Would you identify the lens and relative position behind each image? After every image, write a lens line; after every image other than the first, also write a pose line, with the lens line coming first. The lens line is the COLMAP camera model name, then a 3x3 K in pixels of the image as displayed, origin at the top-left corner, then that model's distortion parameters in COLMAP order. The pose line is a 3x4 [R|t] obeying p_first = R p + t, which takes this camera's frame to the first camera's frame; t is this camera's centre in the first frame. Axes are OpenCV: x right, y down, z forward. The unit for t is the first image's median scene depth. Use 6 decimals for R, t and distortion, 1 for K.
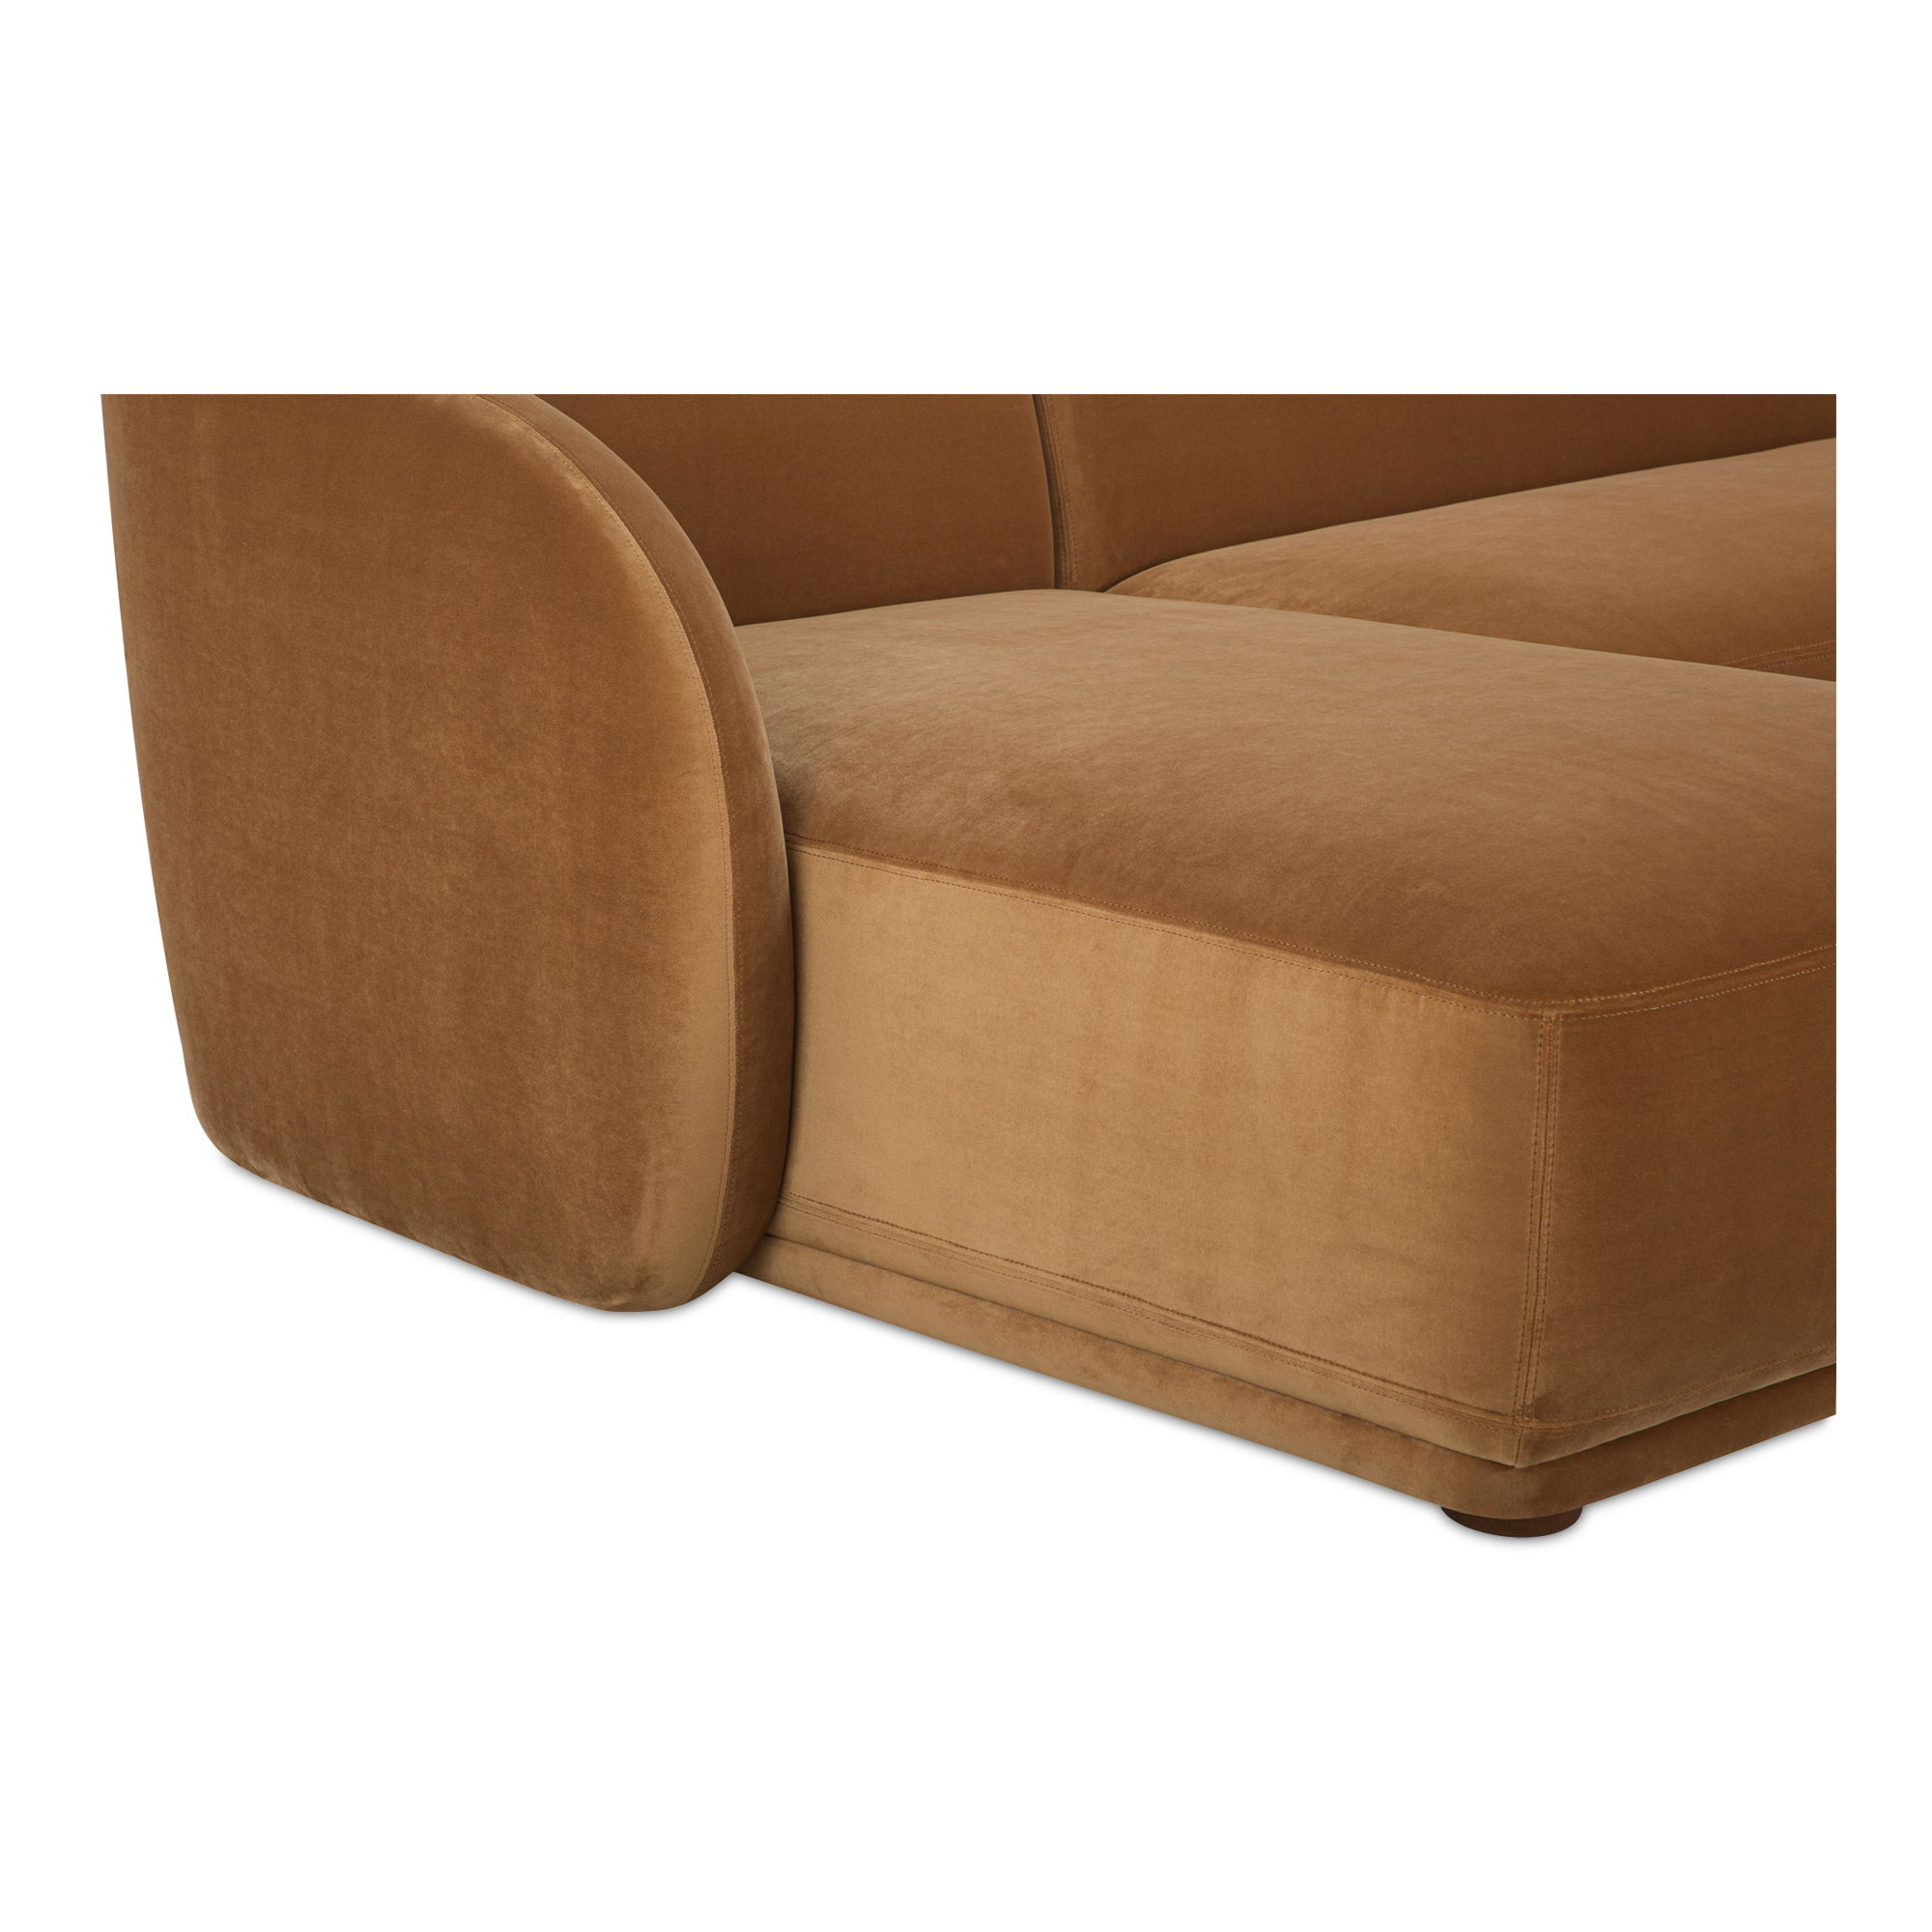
lens RADIAL K [[4237.8, 0, 963.5], [0, 4237.8, 972.6], [0, 0, 1]] dist [0.295815, 0.000000]
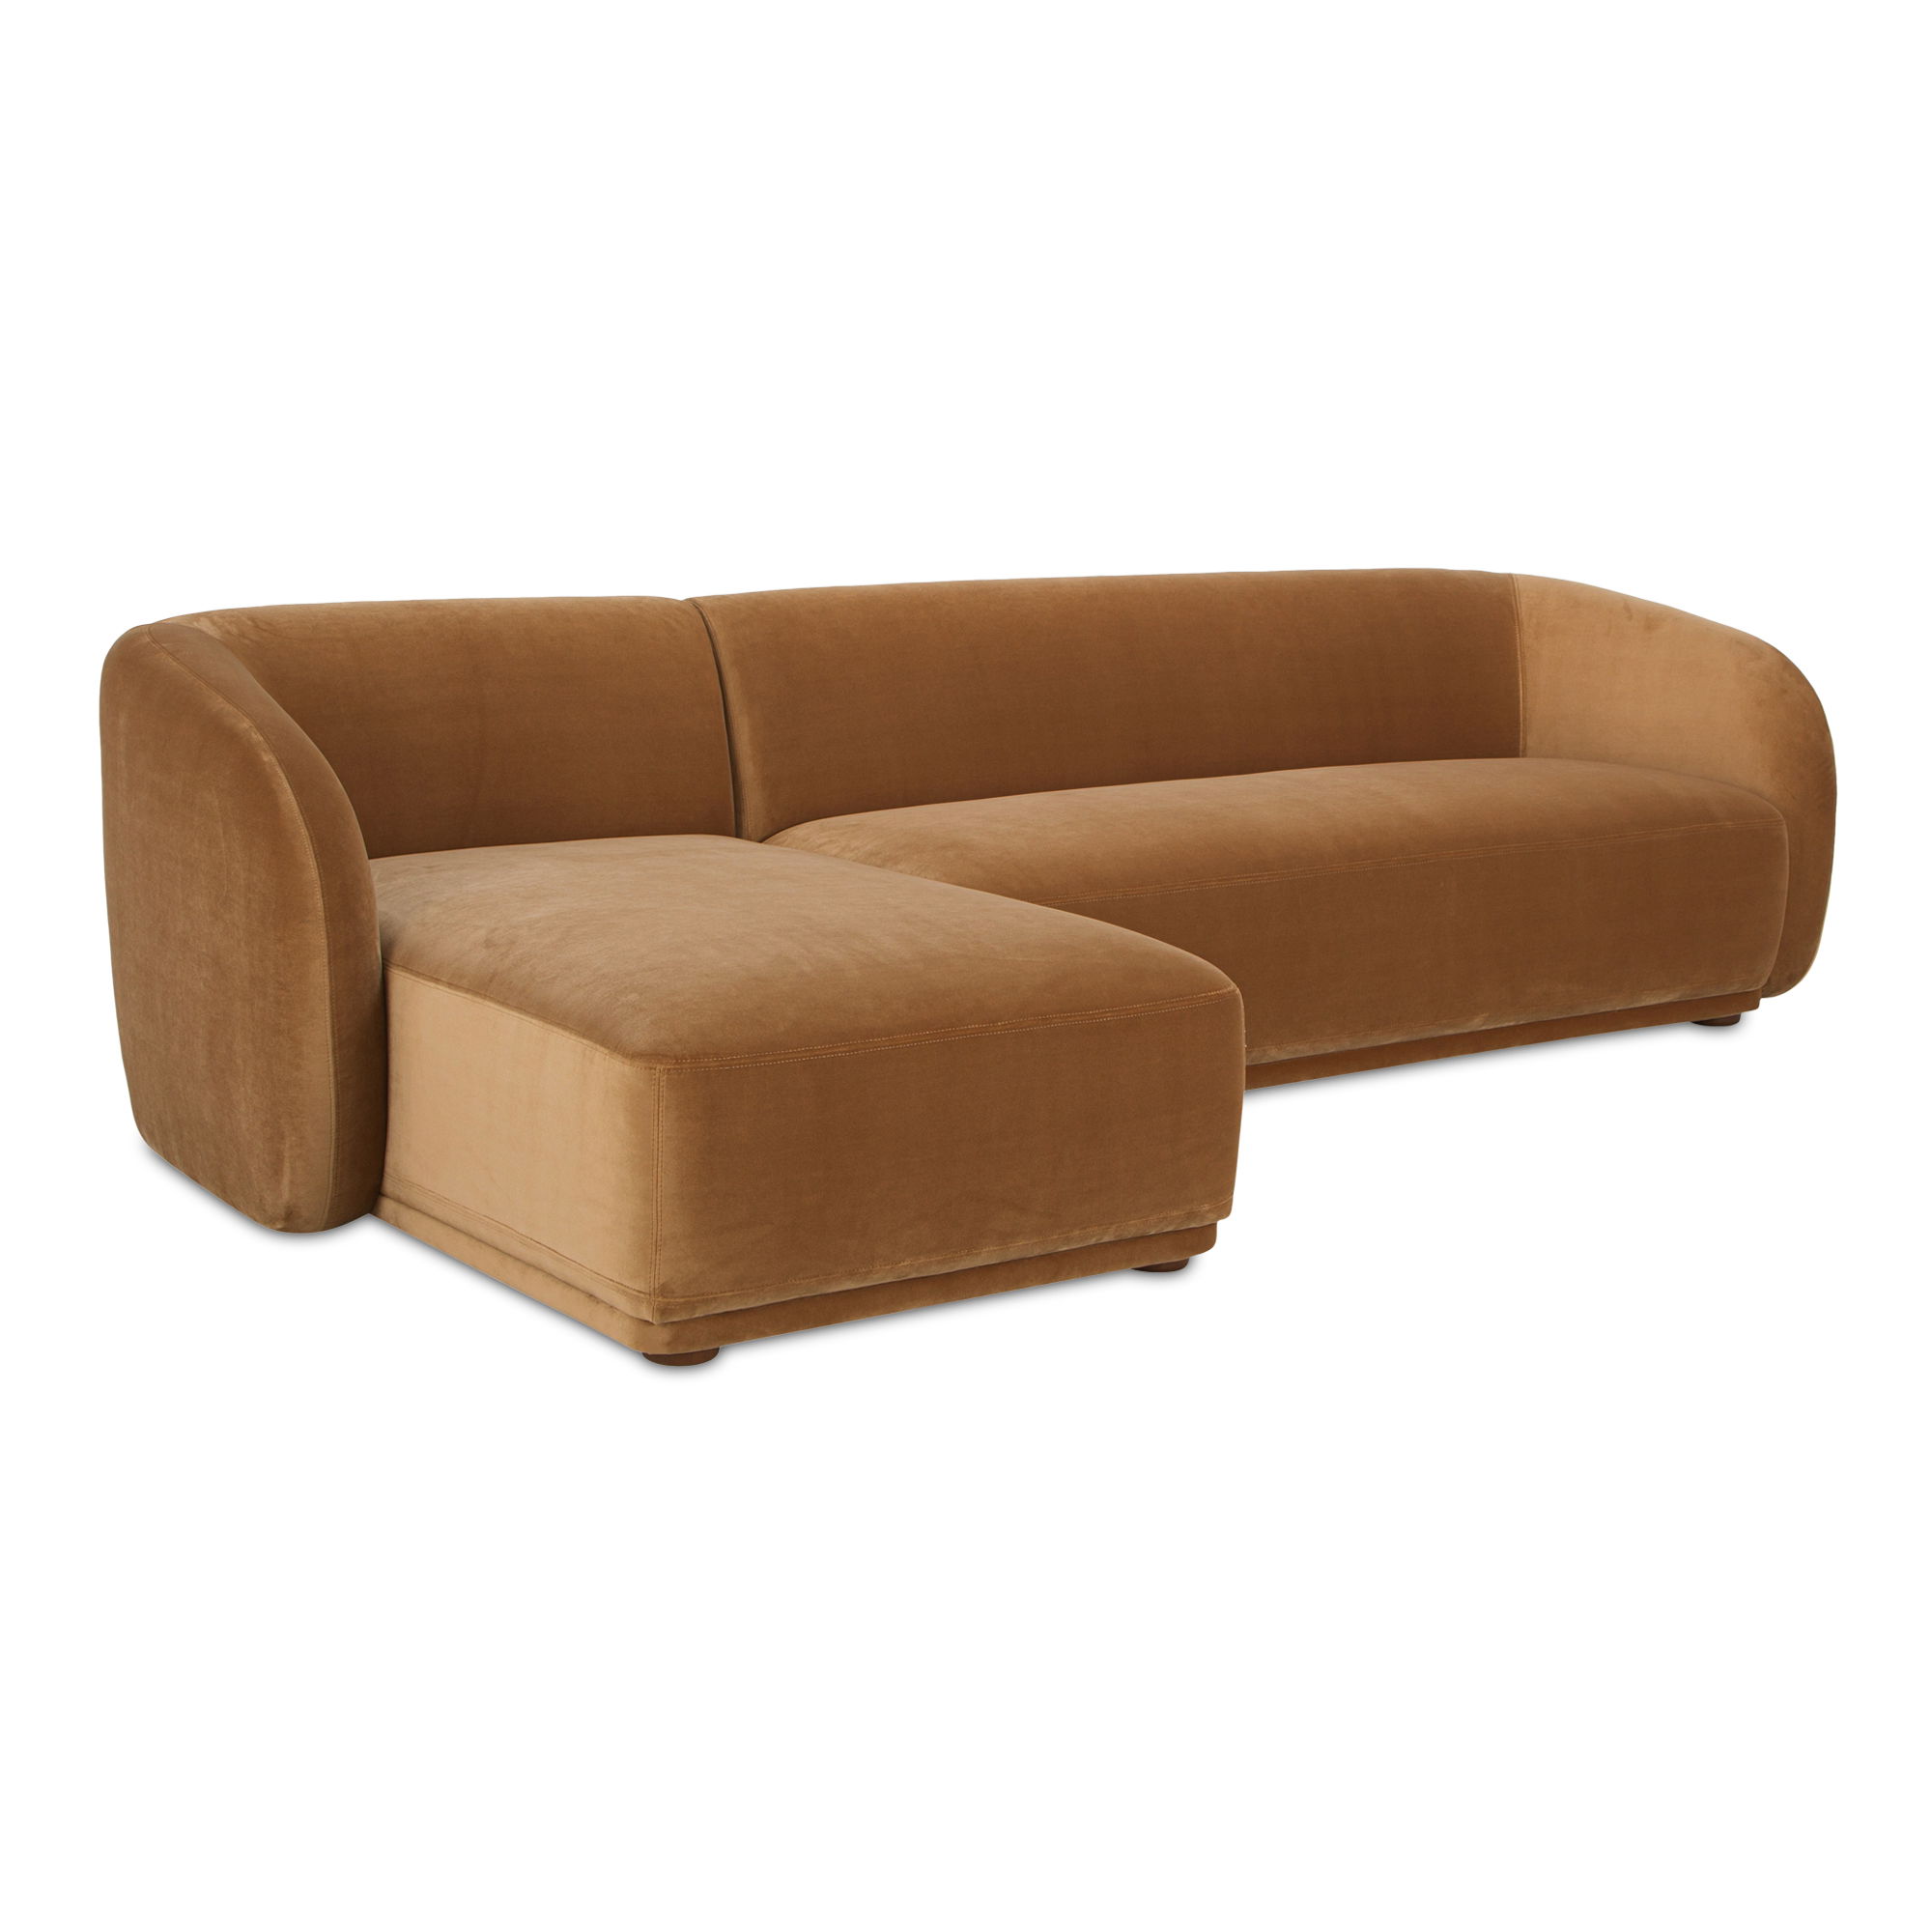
lens RADIAL K [[2741.8, 0, 967.9], [0, 2741.8, 967.2], [0, 0, 1]] dist [0.013514, 0.000000]
pose [[0.998178, 0.043564, -0.041742, 0.249726], [-0.045641, 0.997697, -0.050175, 0.015663], [0.039460, 0.051989, 0.997868, -0.118482]]
